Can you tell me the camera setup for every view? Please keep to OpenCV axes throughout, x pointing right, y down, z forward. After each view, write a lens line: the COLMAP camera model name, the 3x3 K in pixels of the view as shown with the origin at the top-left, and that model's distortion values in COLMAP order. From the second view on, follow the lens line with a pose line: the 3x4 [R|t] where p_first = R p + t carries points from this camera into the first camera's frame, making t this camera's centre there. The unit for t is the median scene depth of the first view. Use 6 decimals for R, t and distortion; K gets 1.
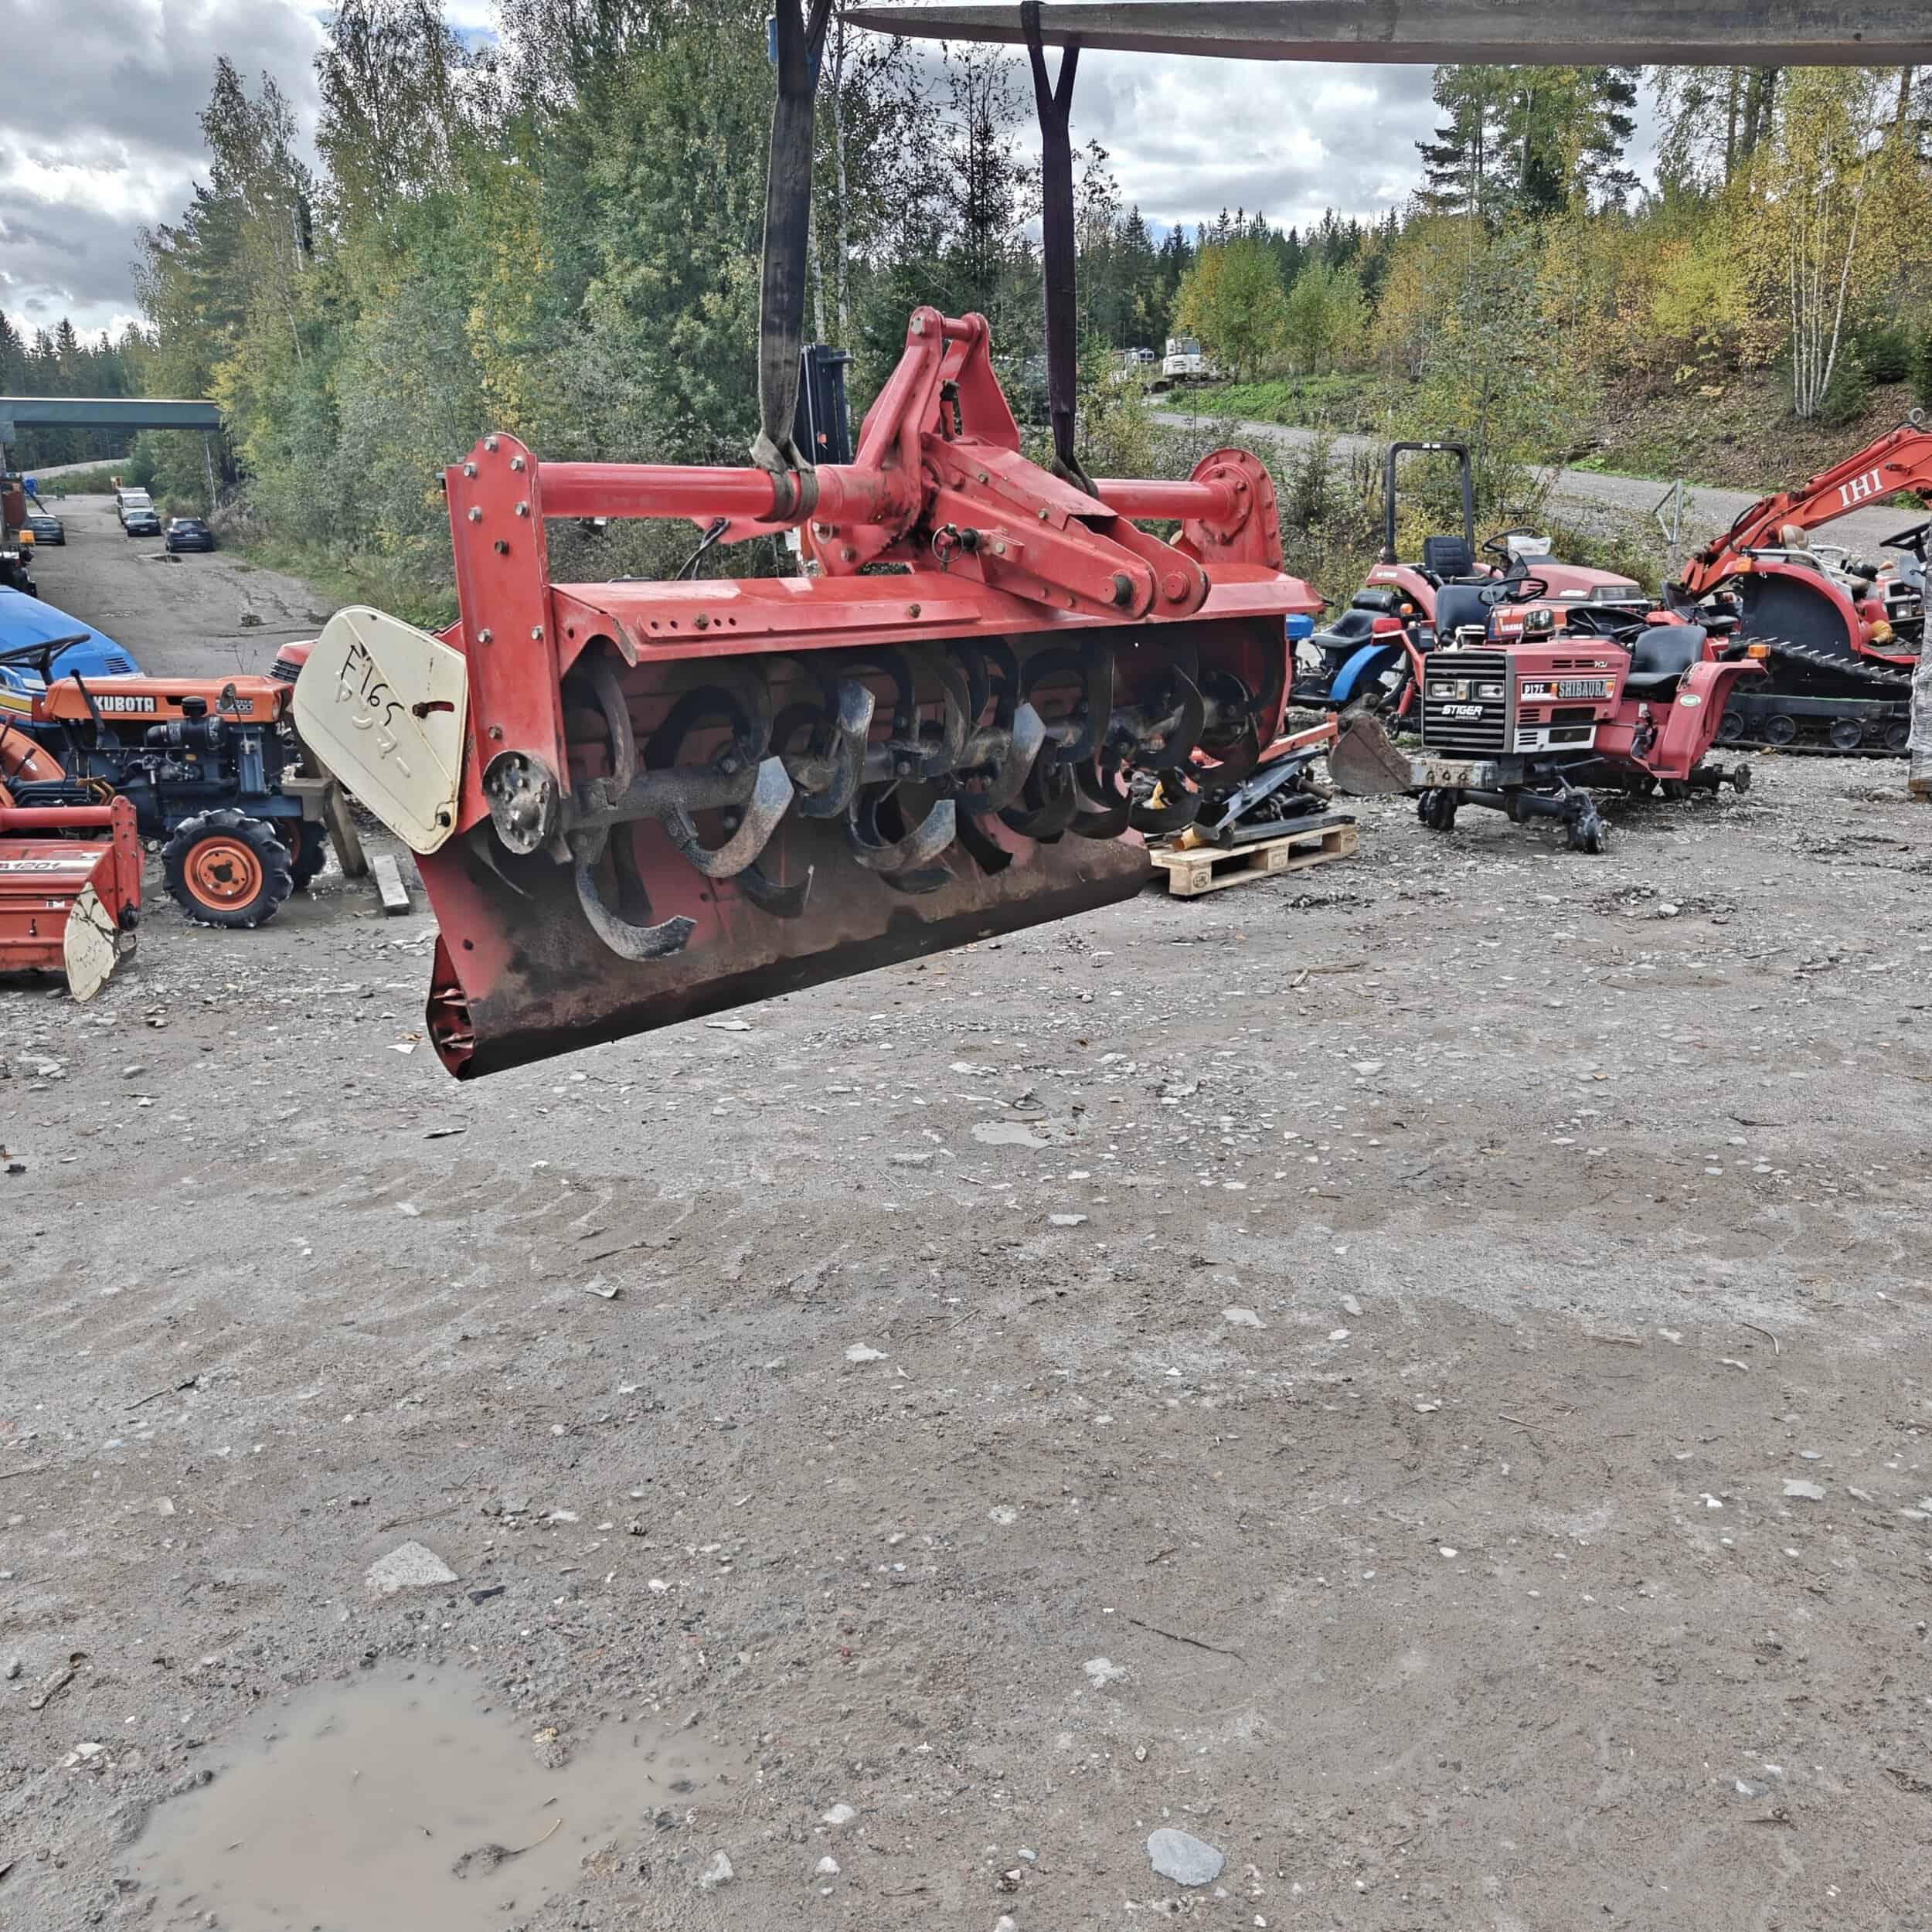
lens RADIAL K [[1840.3, 0, 962.1], [0, 1840.3, 964.7], [0, 0, 1]] dist [0.013687, 0.010800]
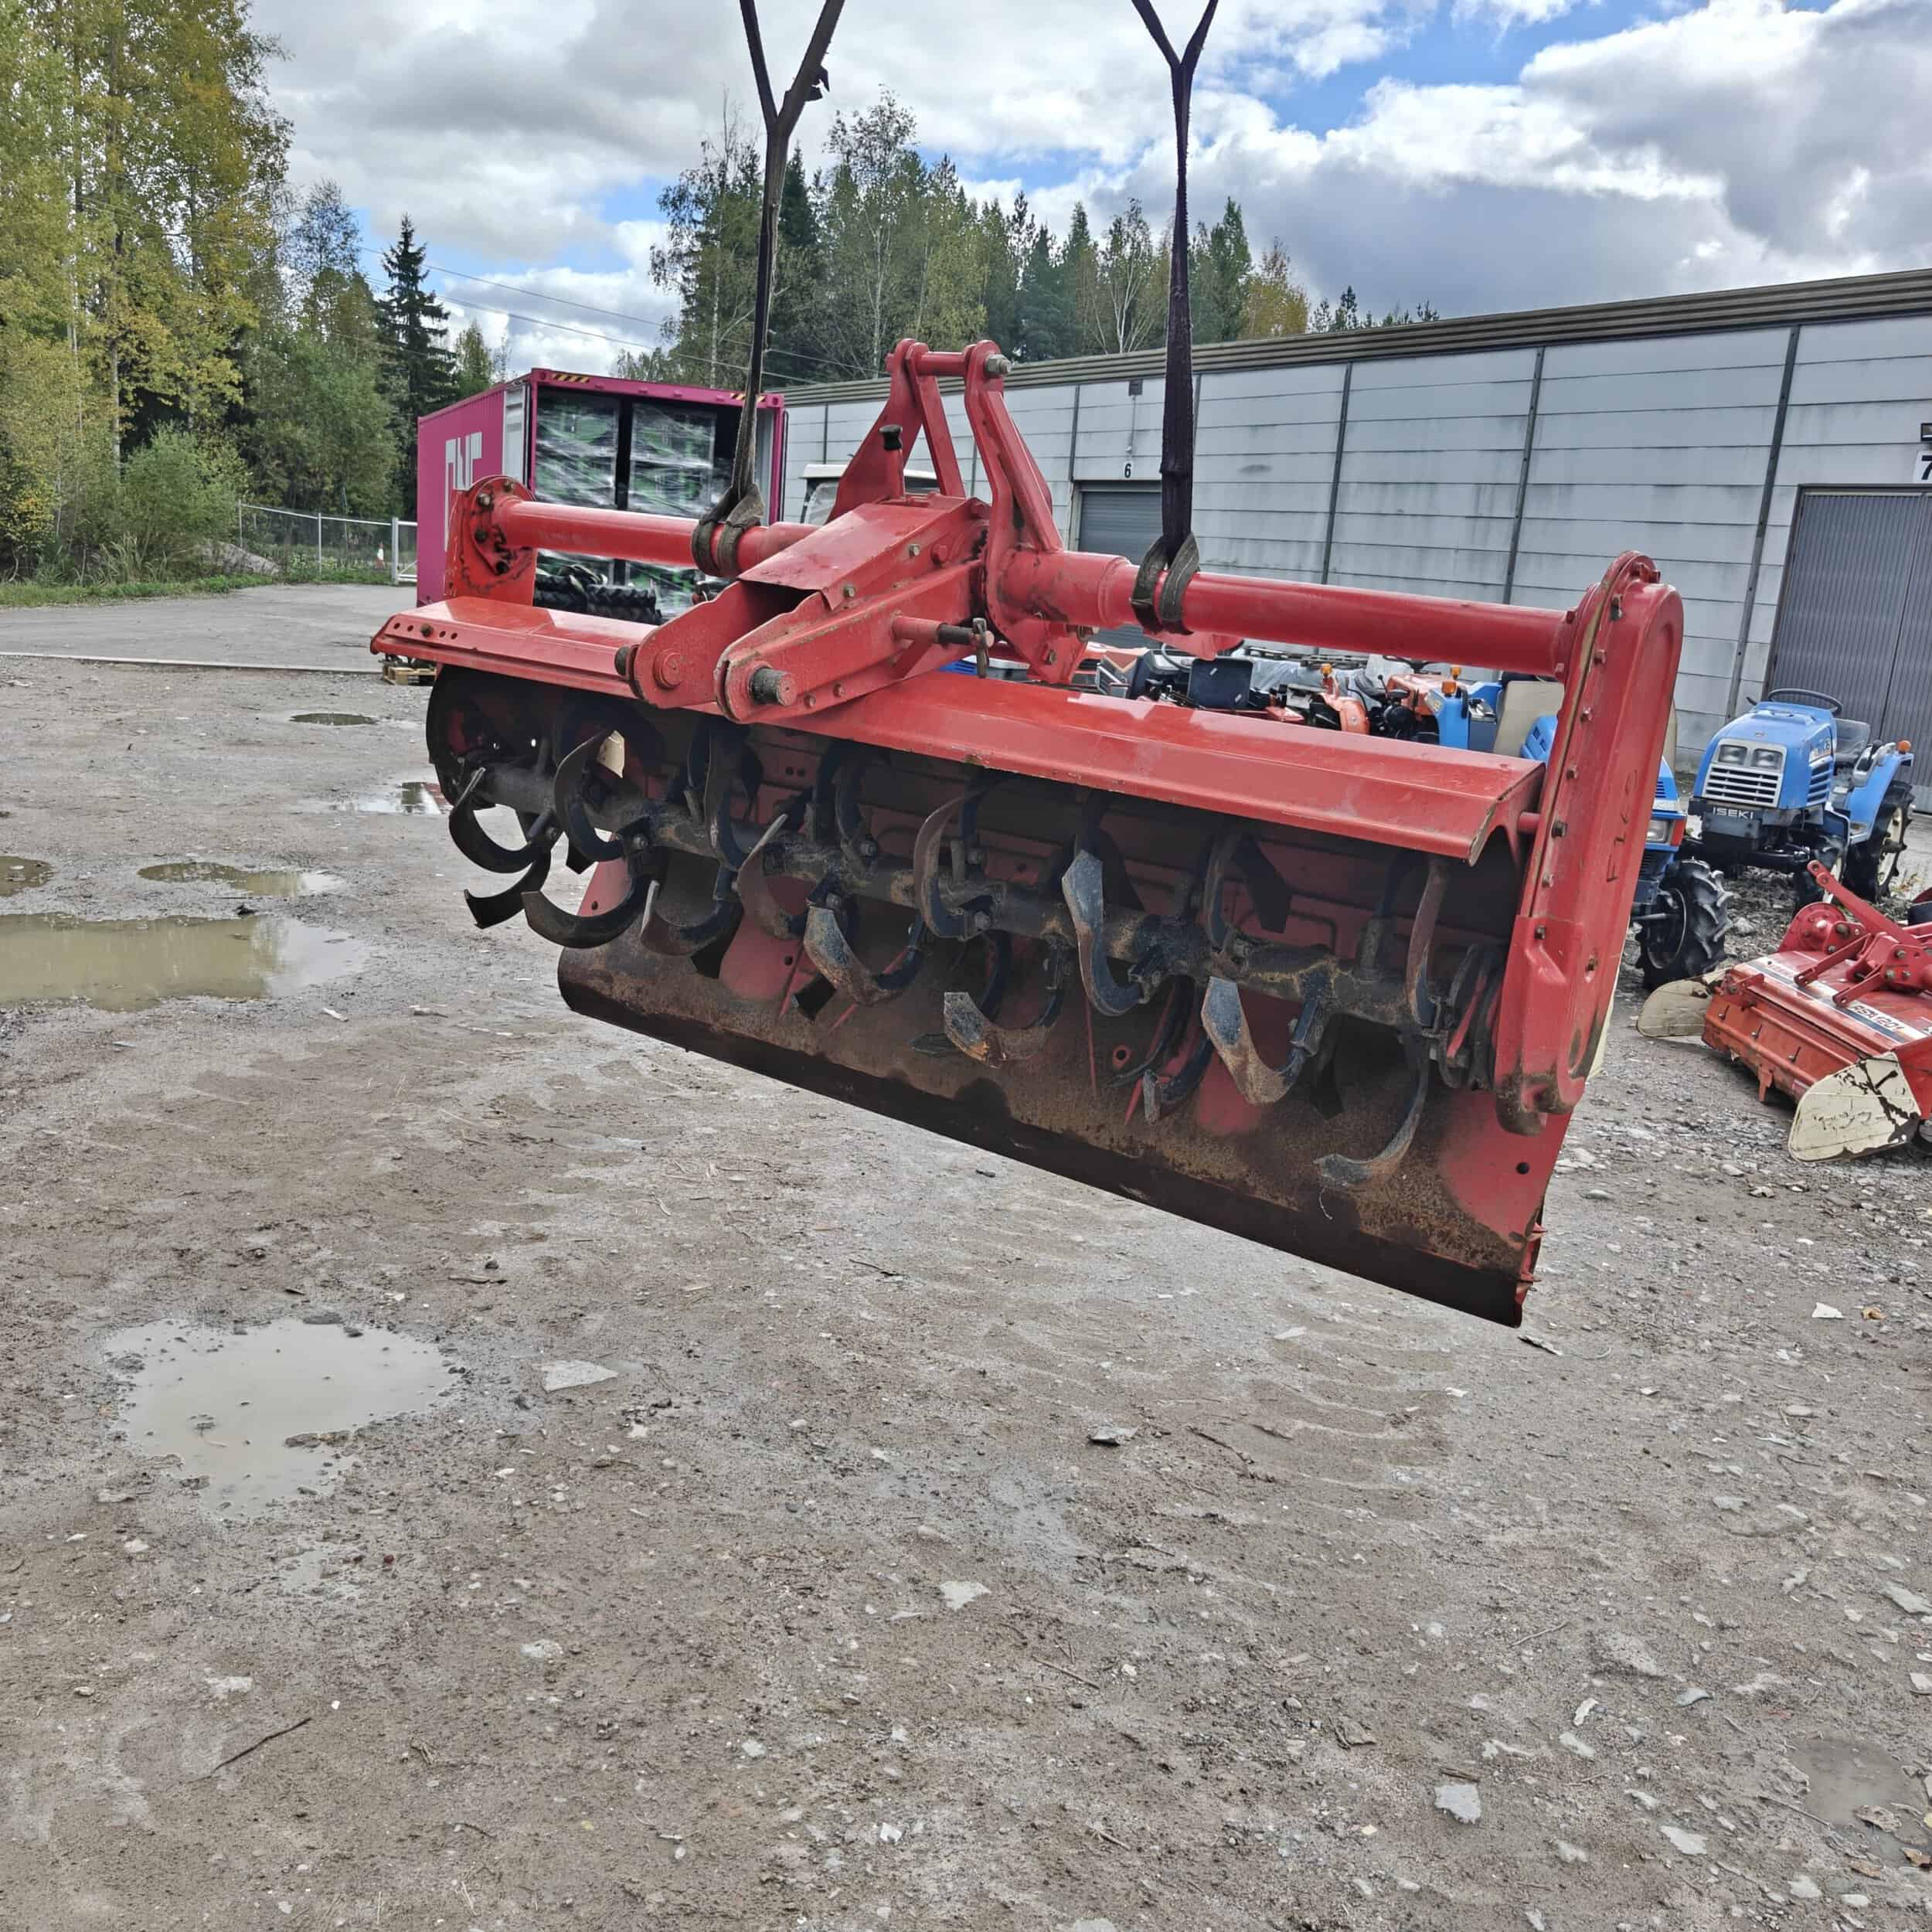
lens RADIAL K [[1840.3, 0, 962.1], [0, 1840.3, 964.7], [0, 0, 1]] dist [0.013687, 0.010800]
pose [[0.017038, 0.229612, -0.973133, 0.549415], [-0.323172, 0.922298, 0.211959, -0.180280], [0.946187, 0.310878, 0.089918, 0.662277]]
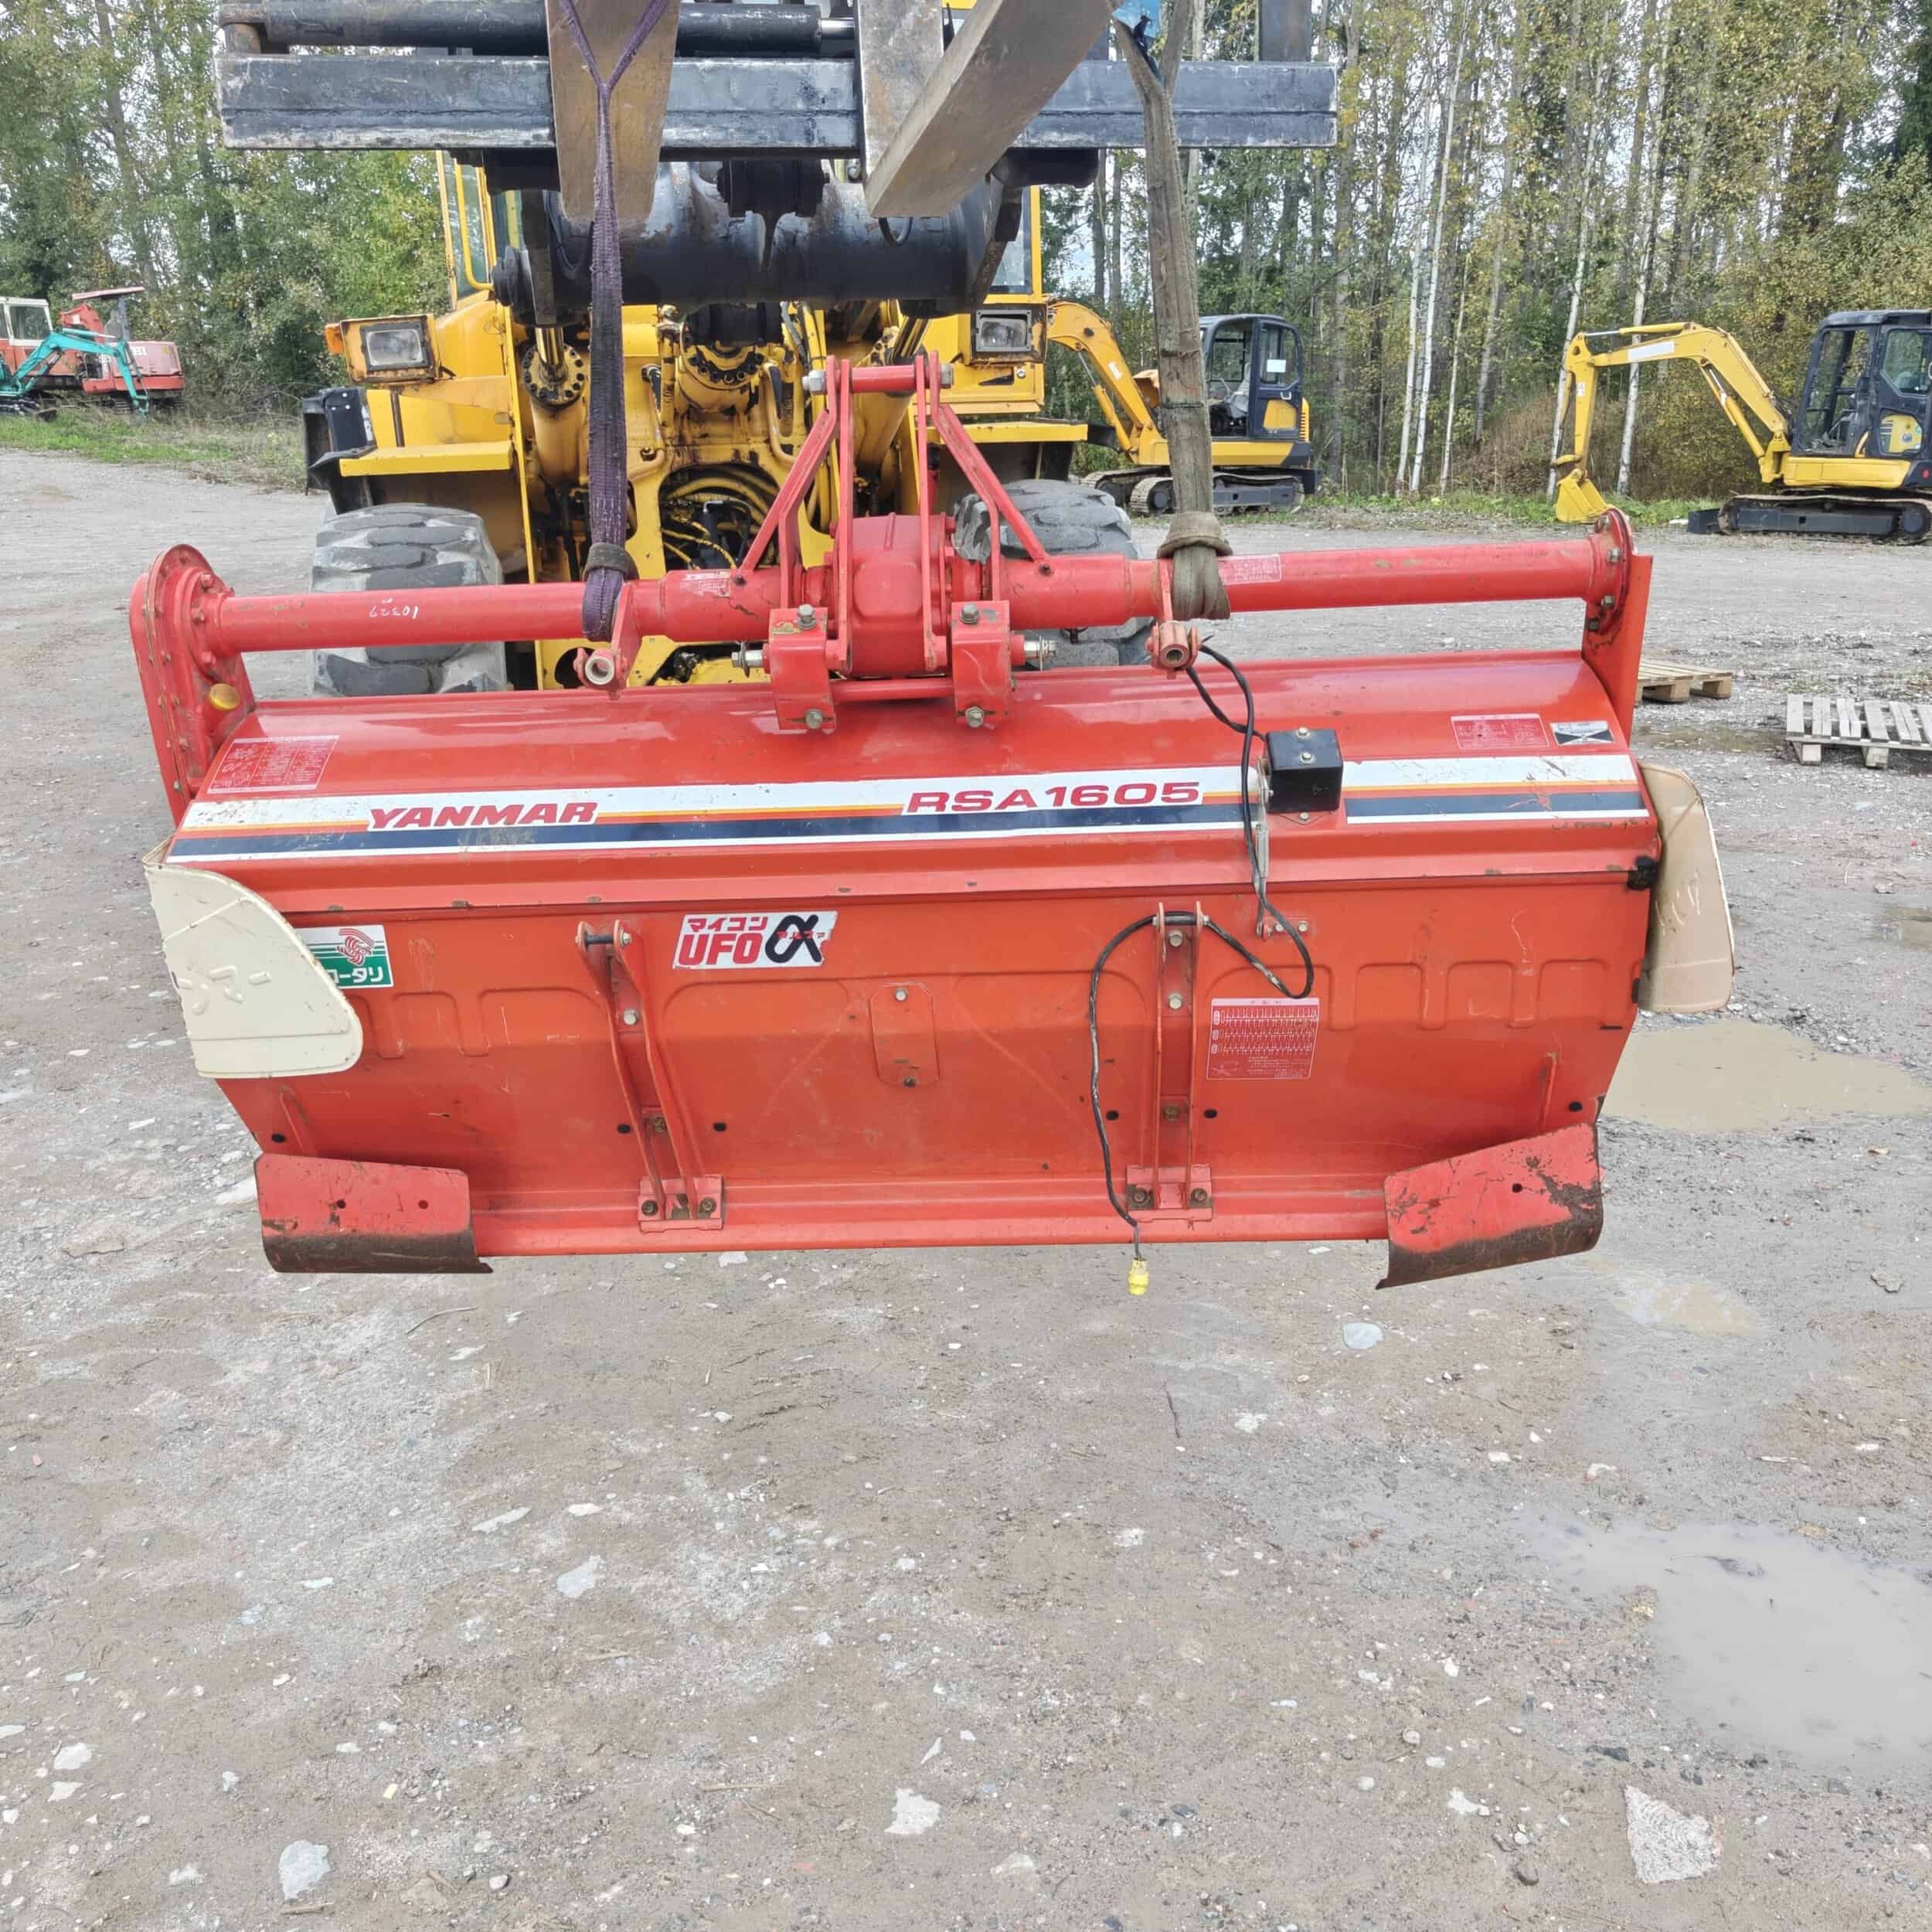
lens RADIAL K [[1828.0, 0, 963.7], [0, 1828.0, 928.2], [0, 0, 1]] dist [-0.003216, 0.018155]
pose [[-0.593341, -0.201281, 0.779380, -0.429075], [0.229802, 0.885581, 0.403656, -0.289832], [-0.771452, 0.418608, -0.479196, 0.932734]]
